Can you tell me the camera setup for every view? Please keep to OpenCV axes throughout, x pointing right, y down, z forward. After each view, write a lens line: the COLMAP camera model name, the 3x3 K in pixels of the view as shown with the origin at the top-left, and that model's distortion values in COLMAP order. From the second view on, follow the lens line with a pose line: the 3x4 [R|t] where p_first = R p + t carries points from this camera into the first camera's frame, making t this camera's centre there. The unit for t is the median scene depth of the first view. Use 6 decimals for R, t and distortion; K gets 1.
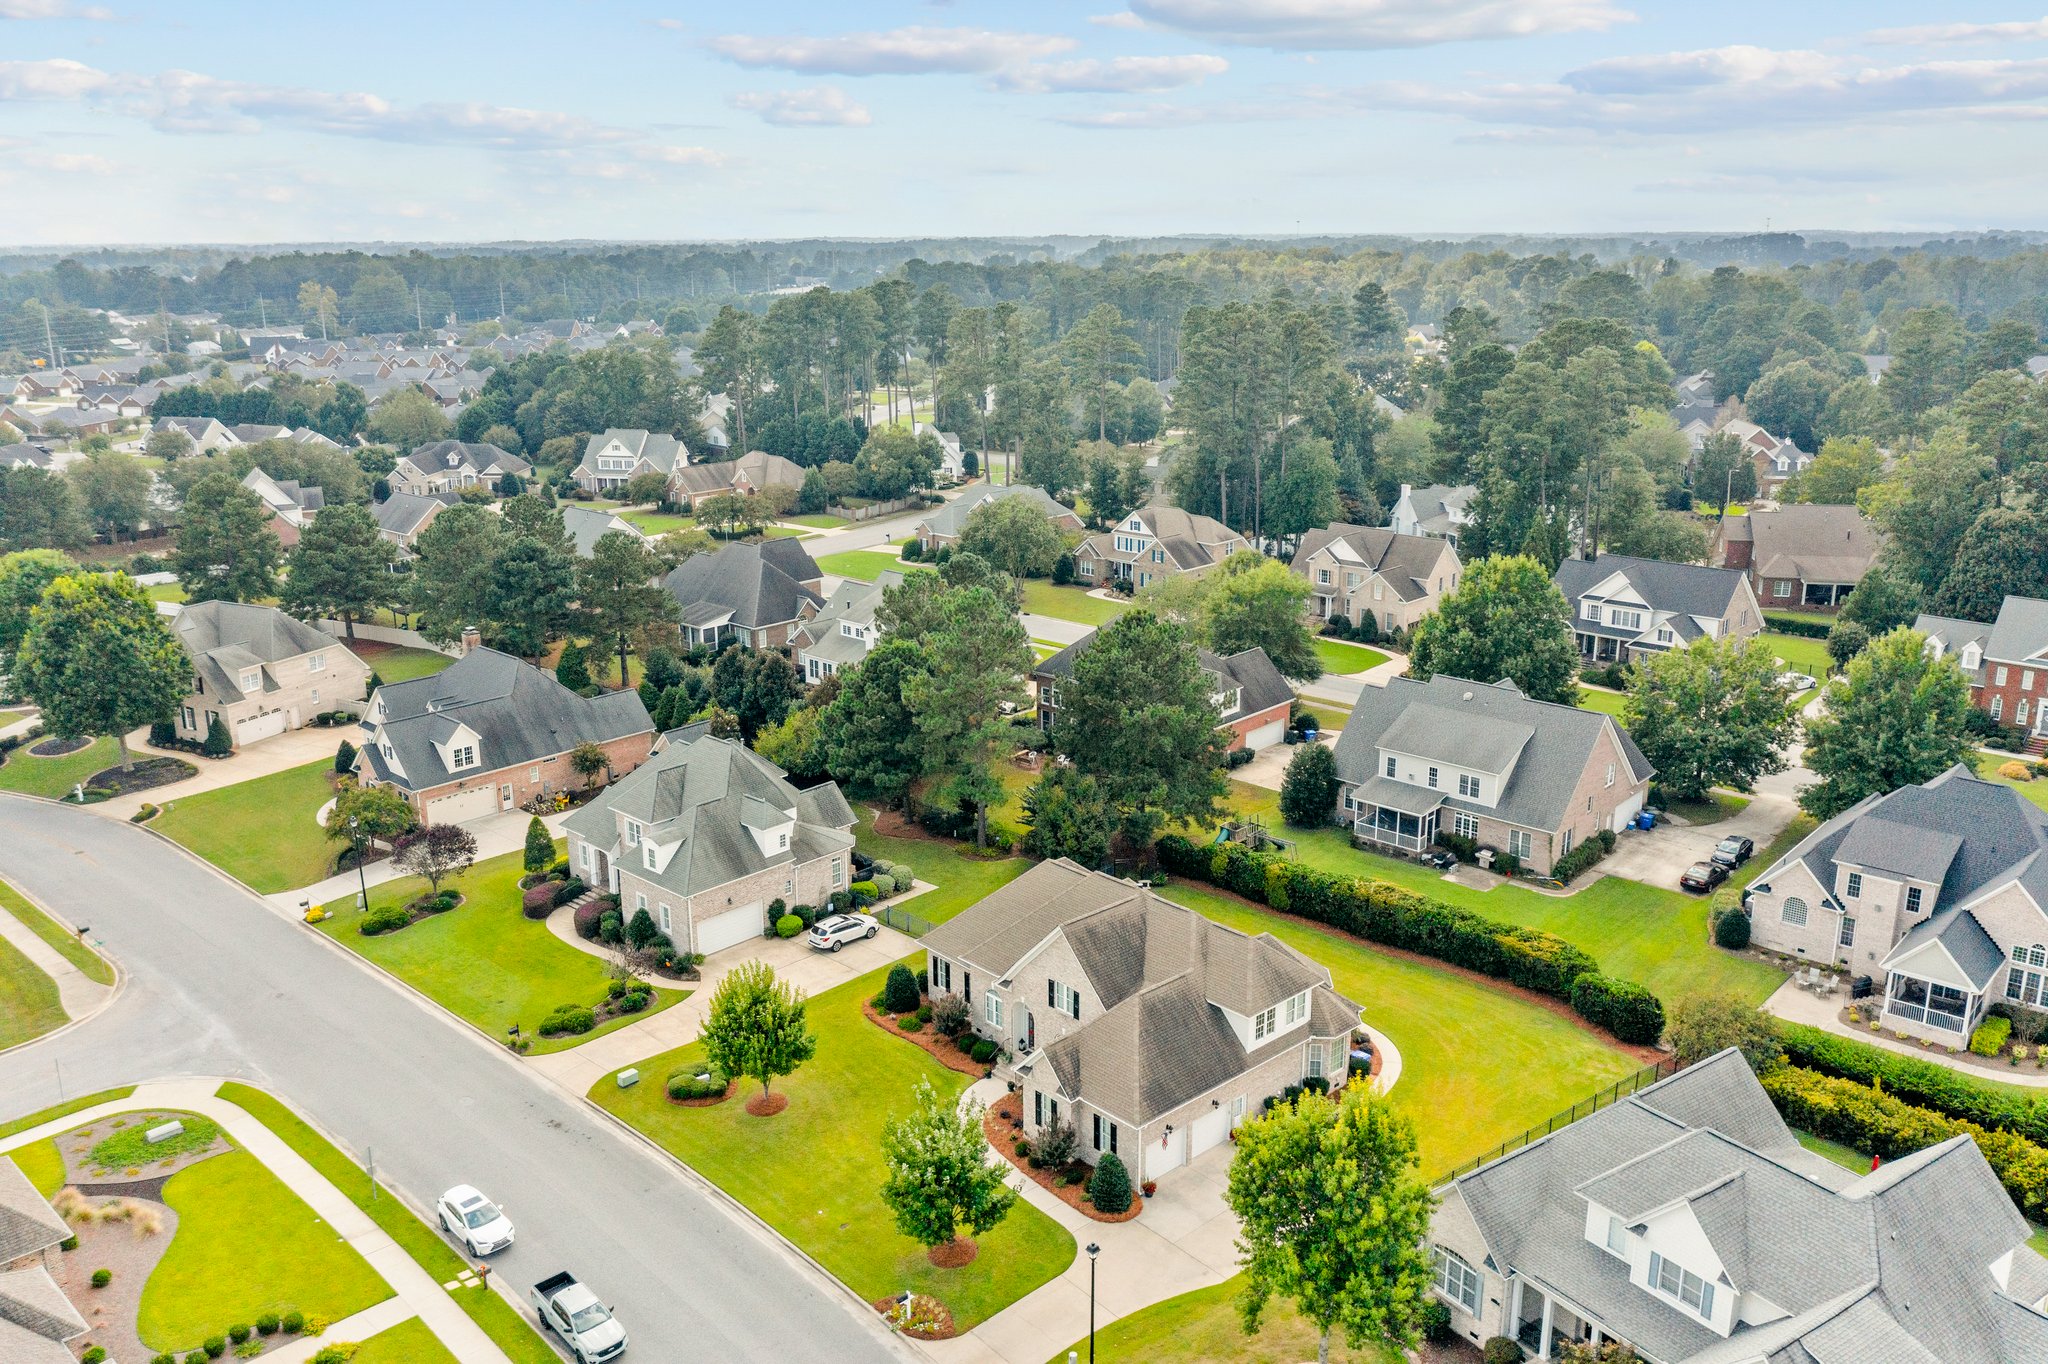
lens RADIAL K [[1607.1, 0, 1026.2], [0, 1607.1, 681.7], [0, 0, 1]] dist [-0.003431, 0.000736]
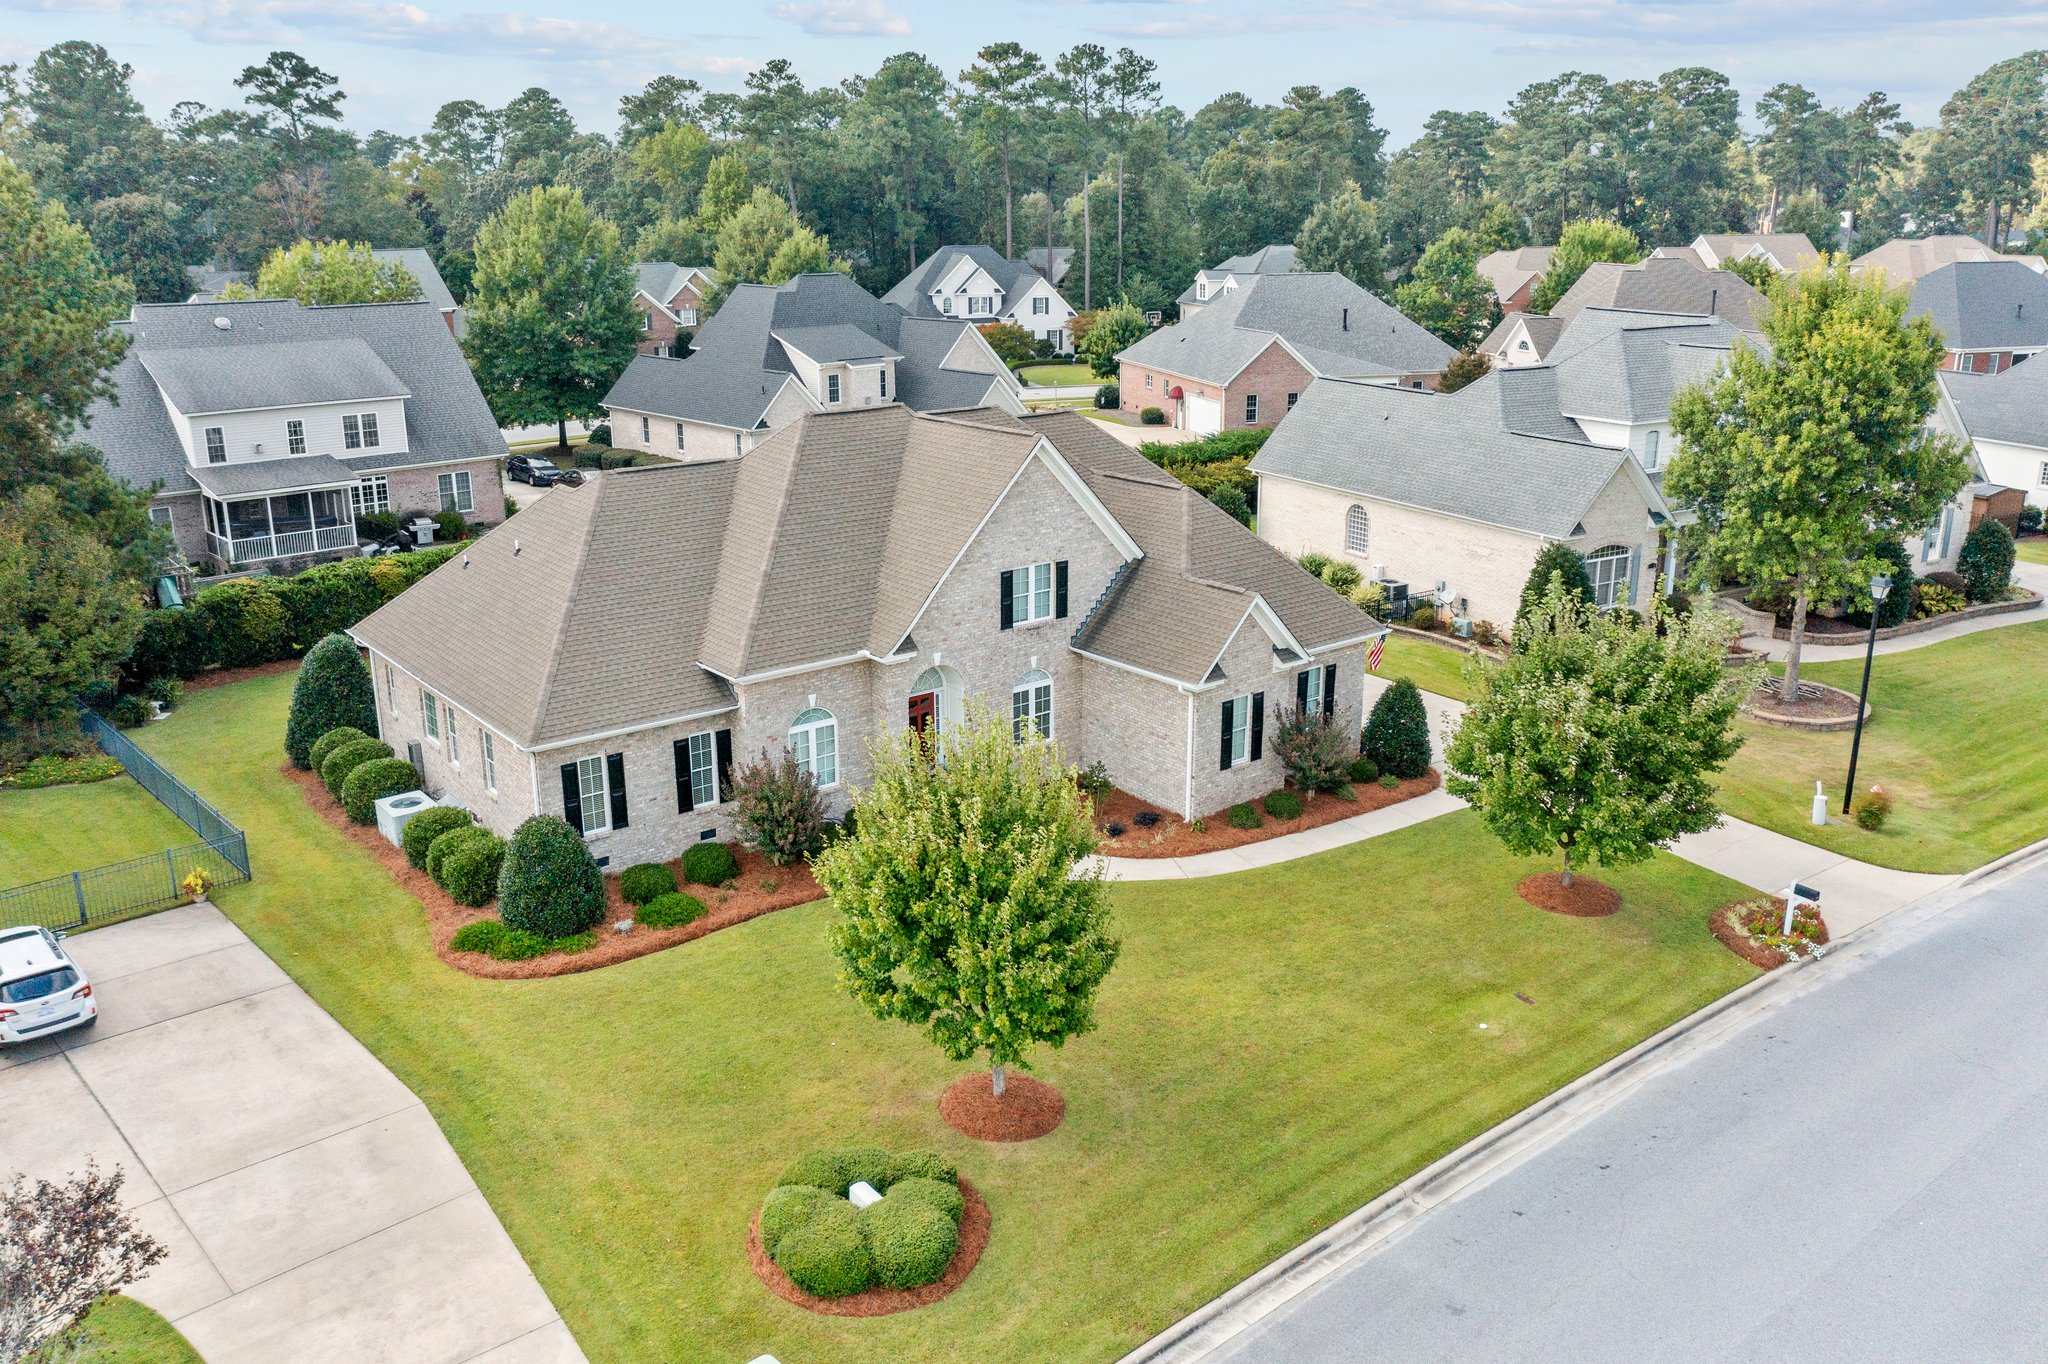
lens RADIAL K [[1607.1, 0, 1028.9], [0, 1607.1, 681.3], [0, 0, 1]] dist [-0.003431, 0.000736]
pose [[0.072369, -0.284680, 0.955887, -0.378046], [0.274406, 0.927096, 0.255331, 0.074194], [-0.958887, 0.243823, 0.145211, 0.749138]]
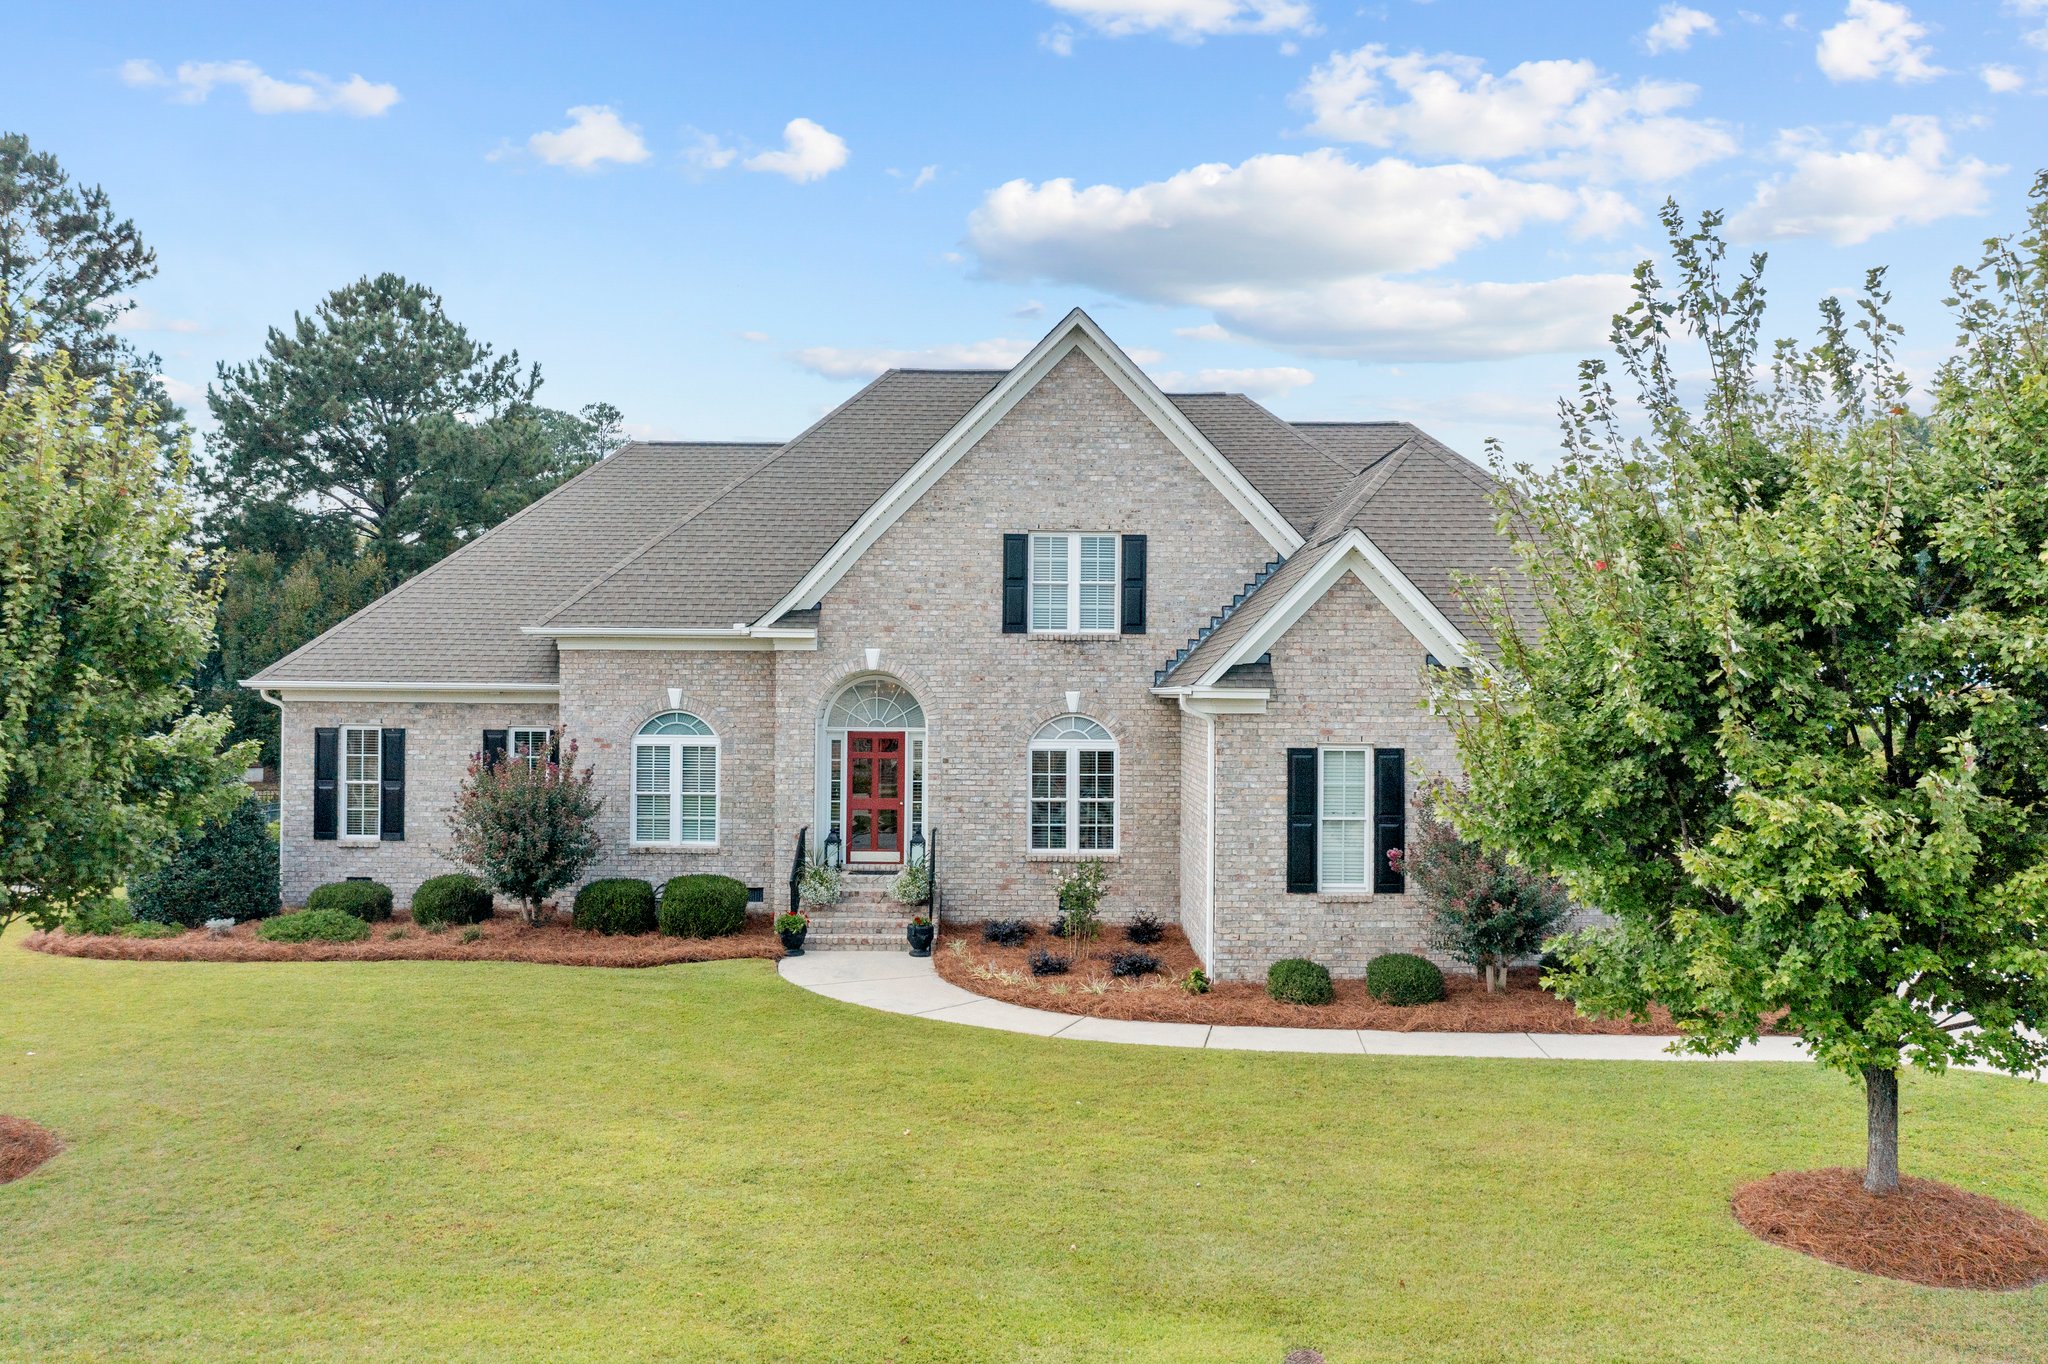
lens RADIAL K [[1607.1, 0, 1023.4], [0, 1607.1, 684.5], [0, 0, 1]] dist [-0.003431, 0.000736]
pose [[0.678029, 0.013856, 0.734904, -0.164859], [0.191066, 0.962130, -0.194420, 0.218928], [-0.709768, 0.272237, 0.649705, 0.653468]]
